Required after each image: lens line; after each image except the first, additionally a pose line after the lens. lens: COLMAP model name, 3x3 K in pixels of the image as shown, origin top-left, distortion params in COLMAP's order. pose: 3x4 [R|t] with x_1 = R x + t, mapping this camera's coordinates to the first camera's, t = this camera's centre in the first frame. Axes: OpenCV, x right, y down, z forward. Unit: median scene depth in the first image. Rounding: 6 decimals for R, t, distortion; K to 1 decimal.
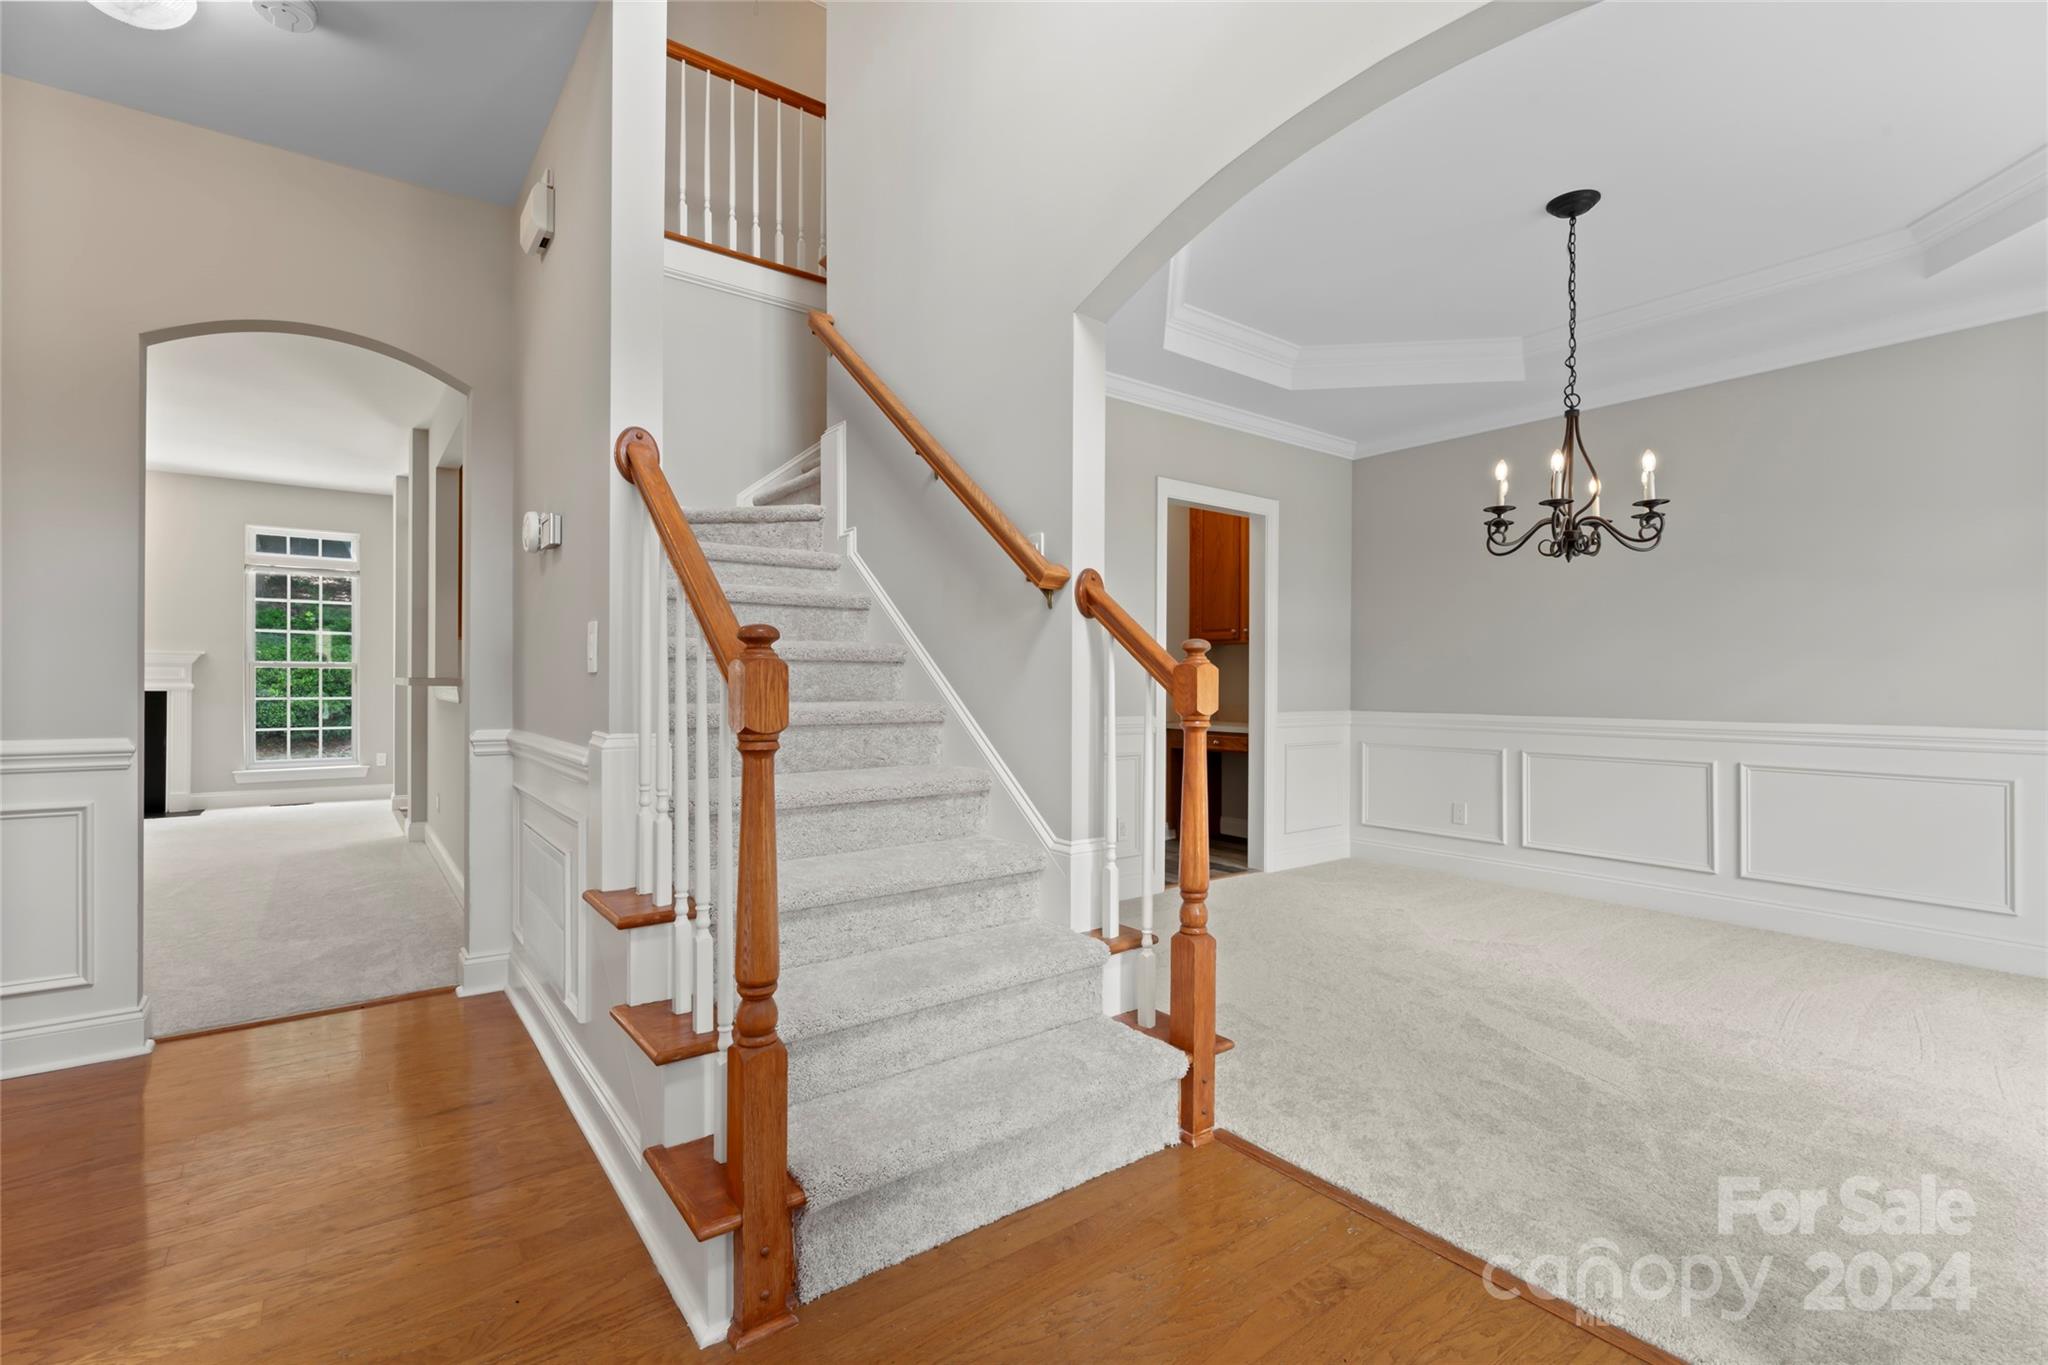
lens RADIAL K [[930.0, 0, 1017.4], [0, 930.0, 680.5], [0, 0, 1]] dist [-0.001221, 0.000522]
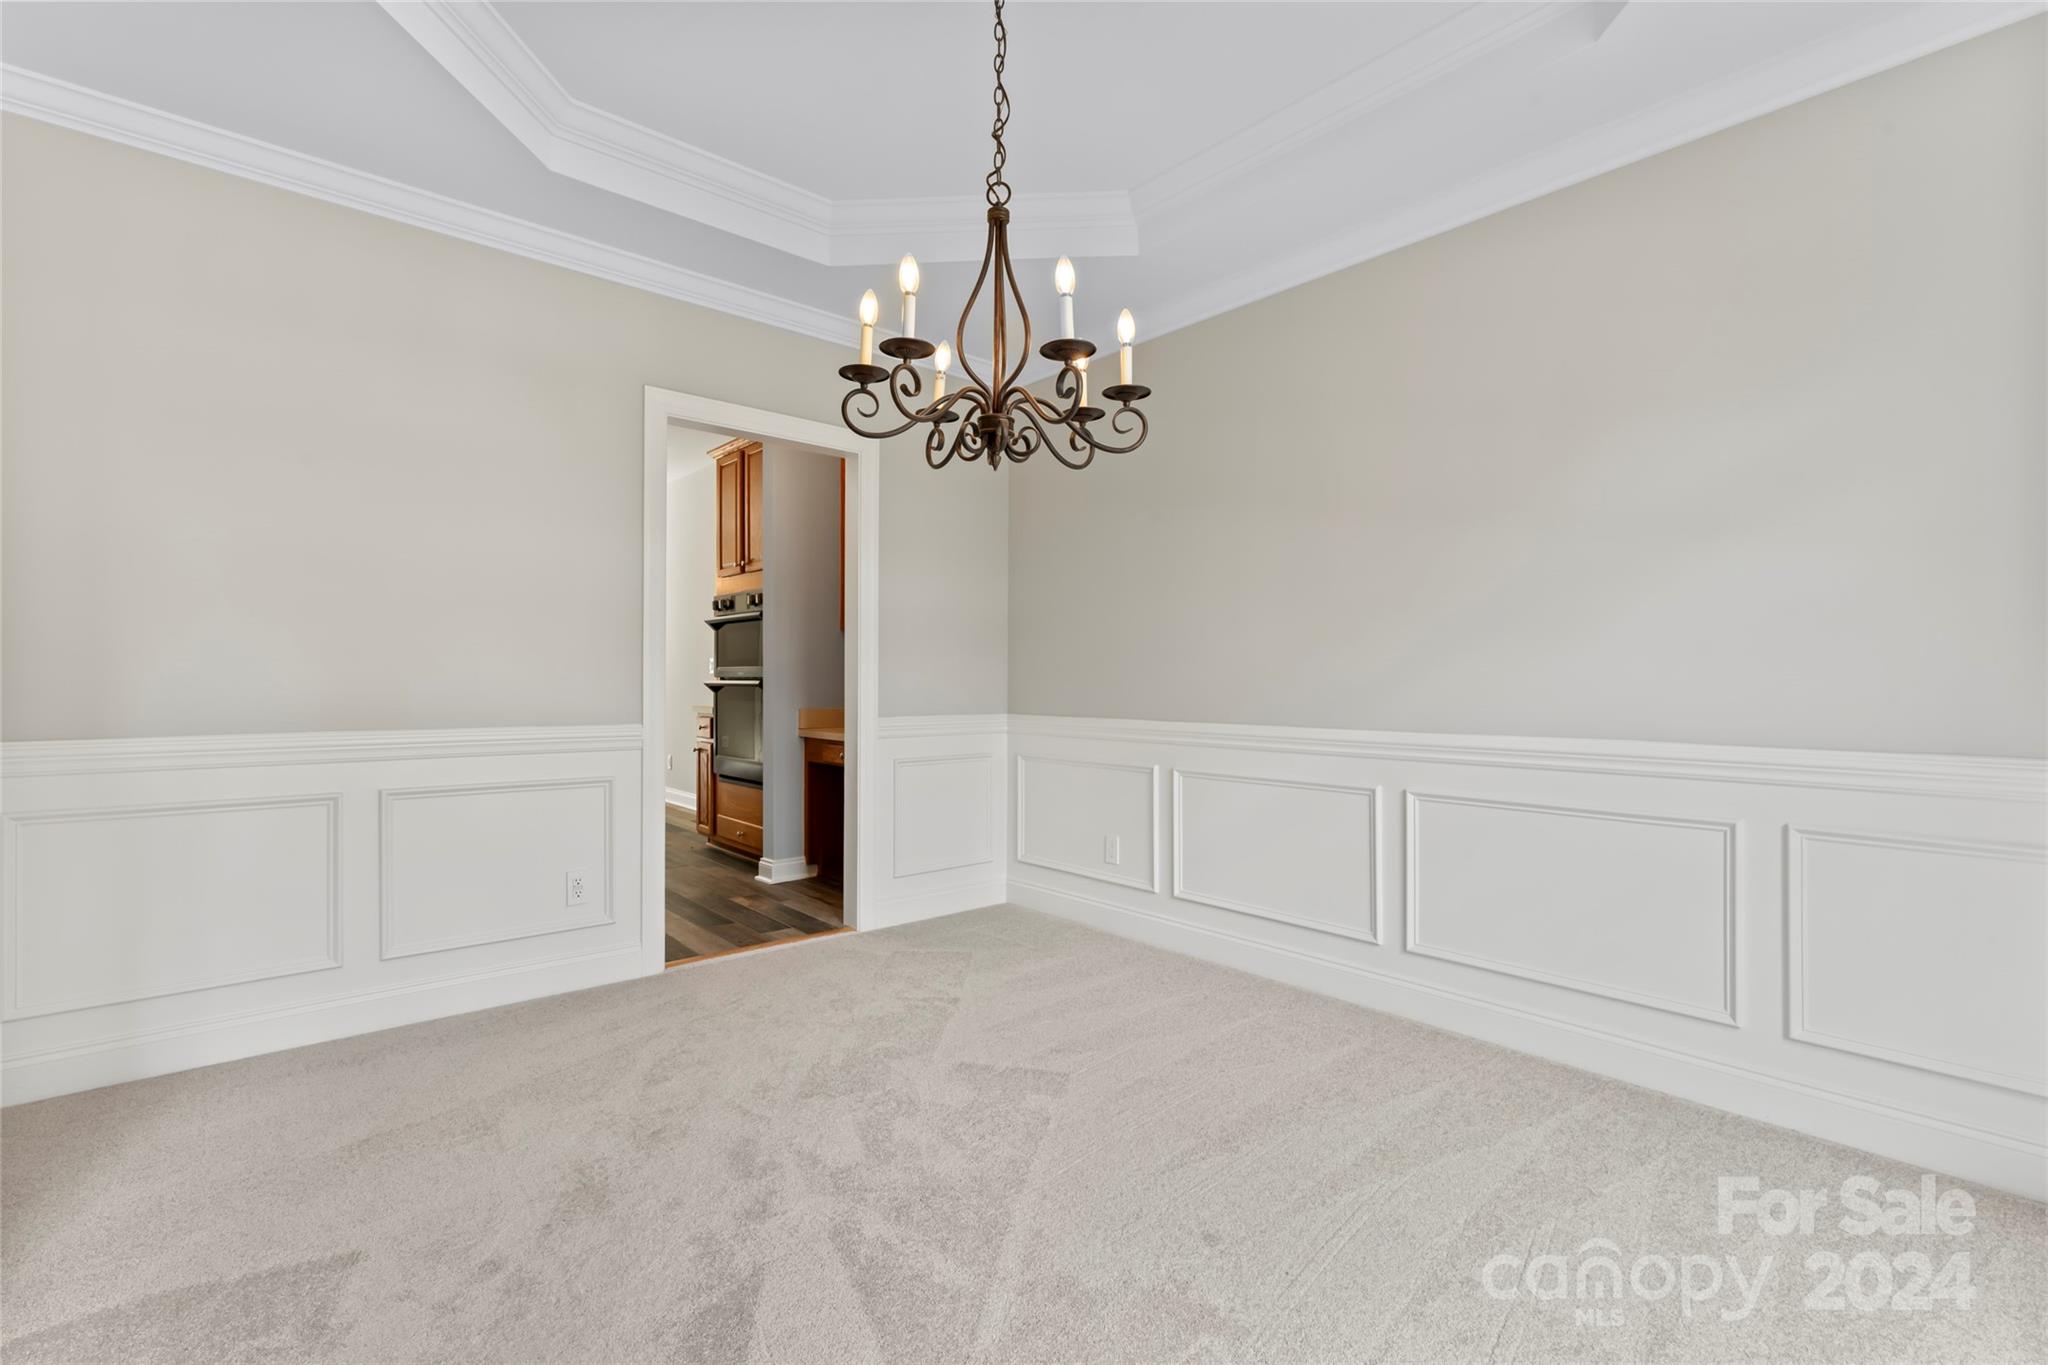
lens RADIAL K [[930.0, 0, 1018.1], [0, 930.0, 682.0], [0, 0, 1]] dist [-0.001221, 0.000522]
pose [[0.997679, -0.002106, 0.068063, 0.519165], [0.001750, 0.999984, 0.005293, 0.003030], [-0.068073, -0.005161, 0.997667, 0.376369]]
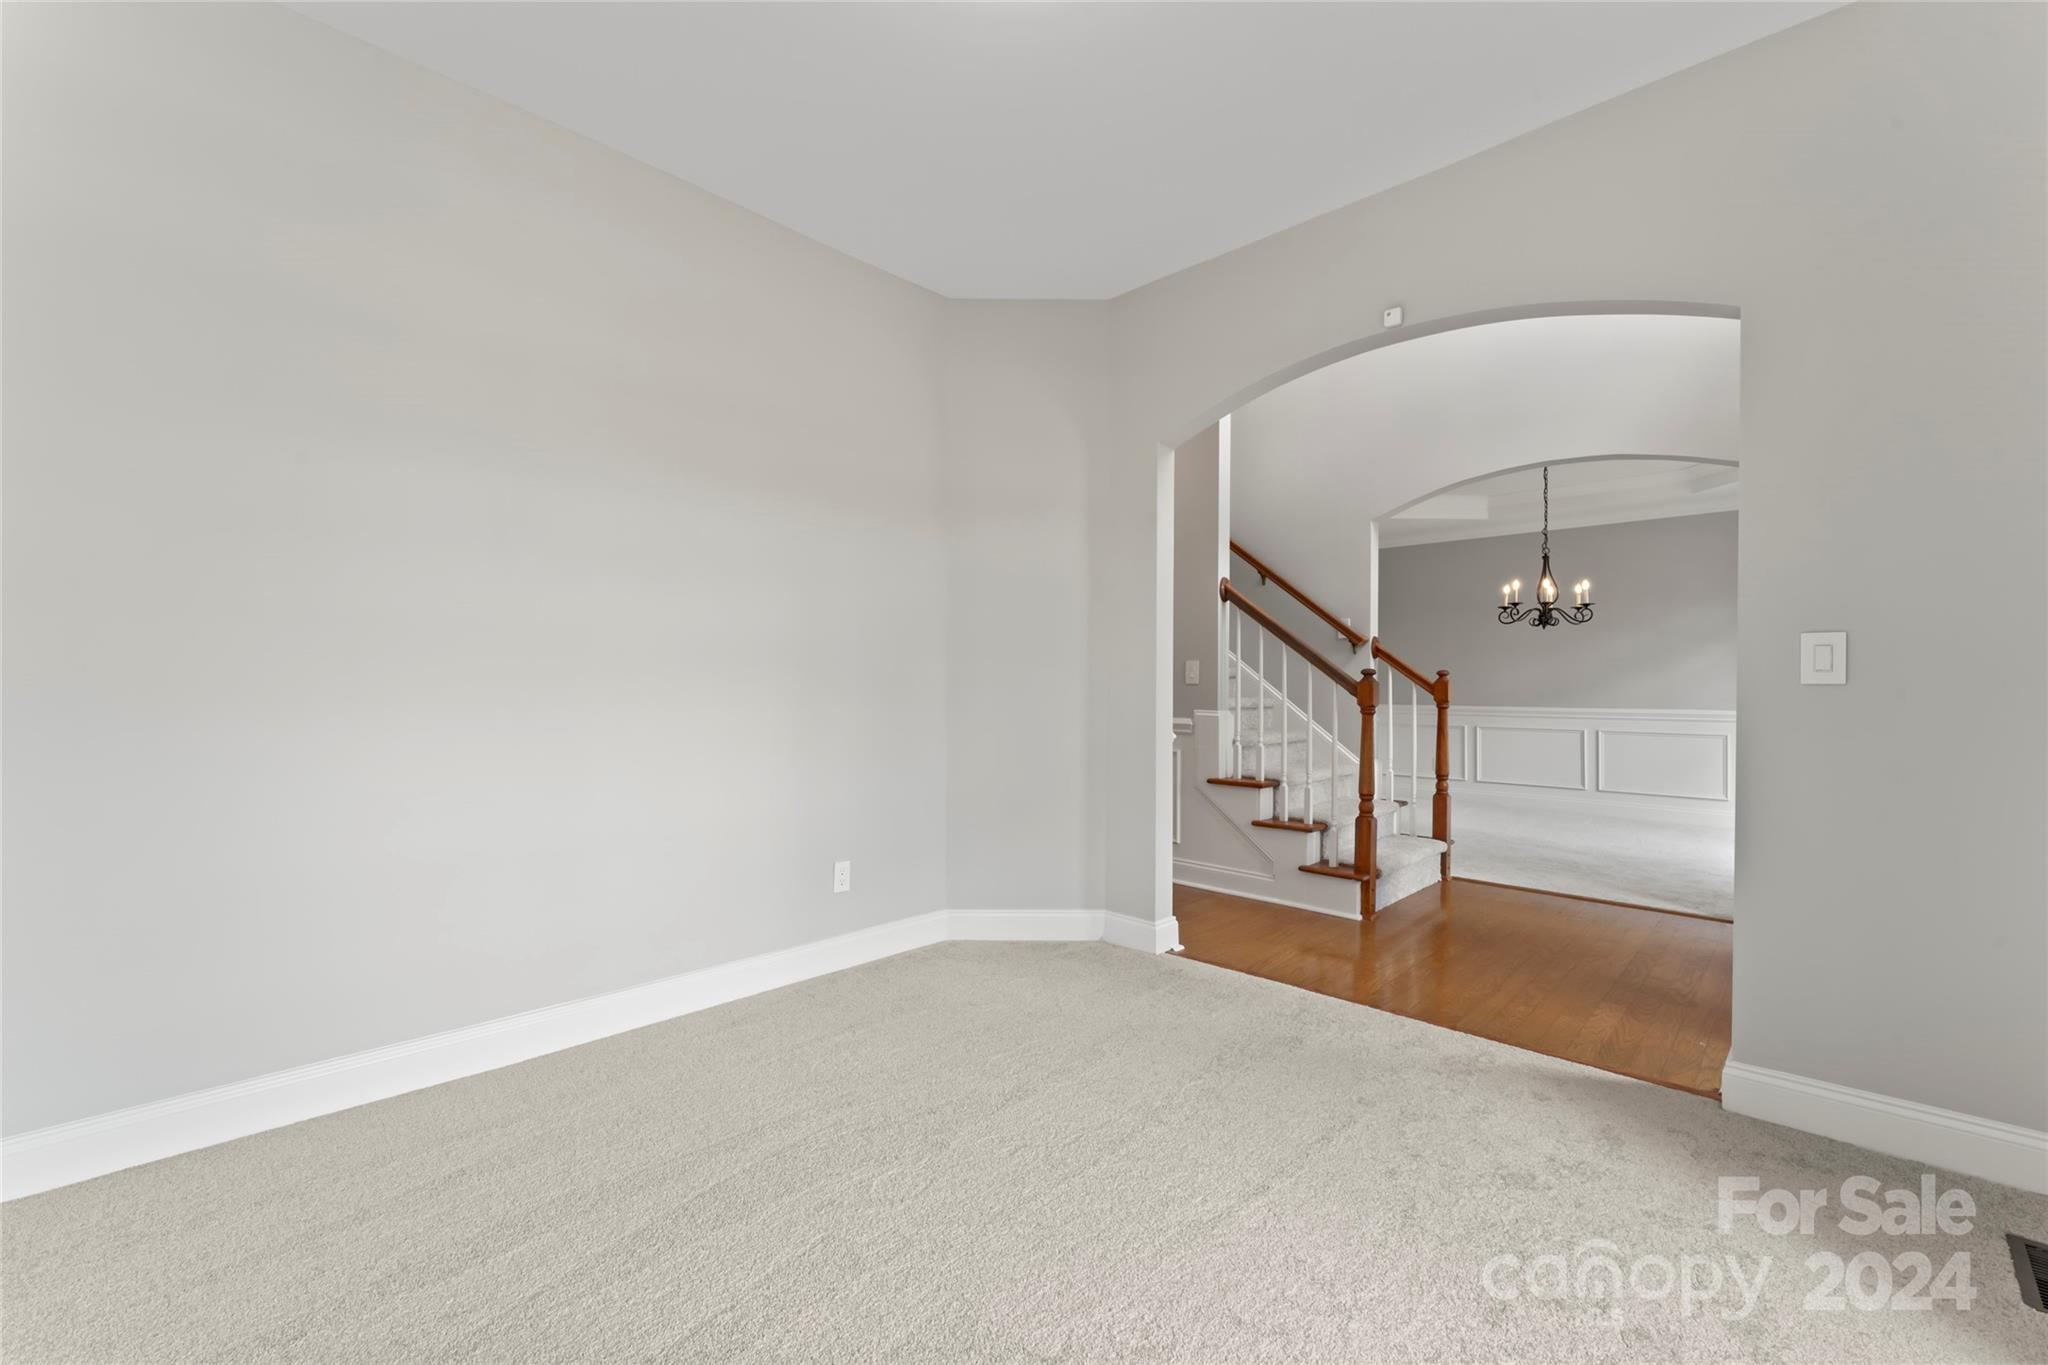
lens RADIAL K [[817.2, 0, 1032.9], [0, 817.2, 687.1], [0, 0, 1]] dist [-0.000752, 0.000270]
pose [[0.989248, -0.000996, 0.146247, -0.721286], [0.000743, 0.999998, 0.001788, -0.002754], [-0.146249, -0.001660, 0.989246, -0.568456]]
